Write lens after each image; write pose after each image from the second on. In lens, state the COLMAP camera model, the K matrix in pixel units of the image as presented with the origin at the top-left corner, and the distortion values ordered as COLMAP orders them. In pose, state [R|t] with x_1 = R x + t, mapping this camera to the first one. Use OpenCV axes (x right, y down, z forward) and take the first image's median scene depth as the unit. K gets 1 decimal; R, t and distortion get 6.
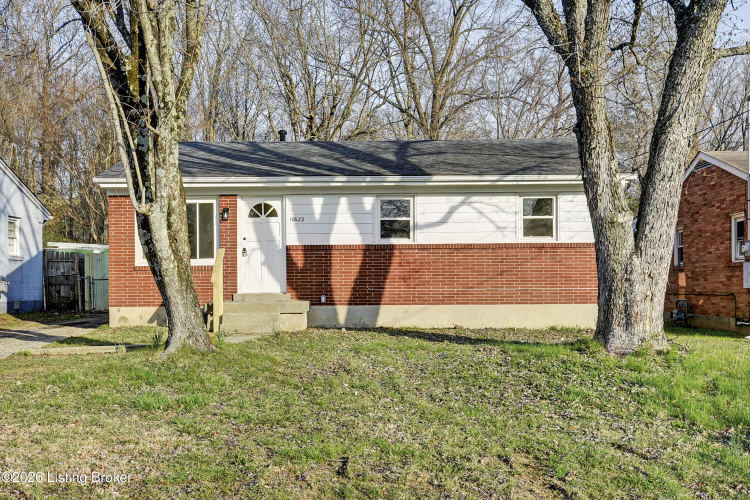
lens RADIAL K [[813.5, 0, 349.5], [0, 813.5, 249.3], [0, 0, 1]] dist [-0.010867, 0.000000]
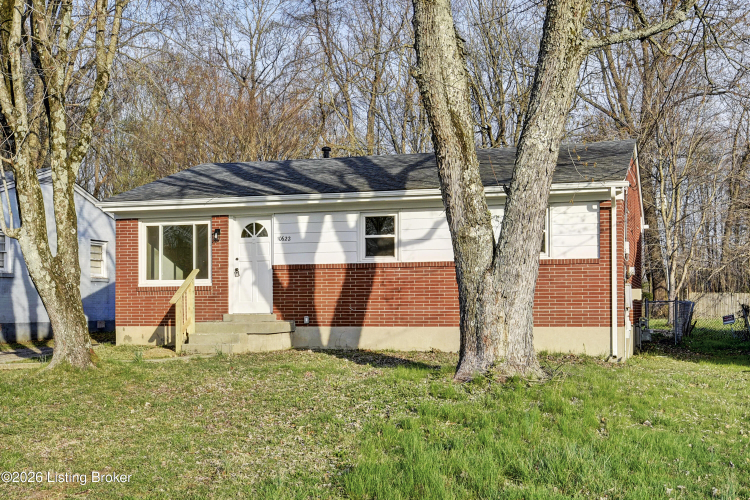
lens RADIAL K [[863.1, 0, 377.0], [0, 863.1, 258.5], [0, 0, 1]] dist [0.010257, 0.000000]
pose [[0.965587, -0.012578, -0.259775, 0.318630], [0.009660, 0.999875, -0.012506, 0.001505], [0.259900, 0.009566, 0.965588, 0.020233]]
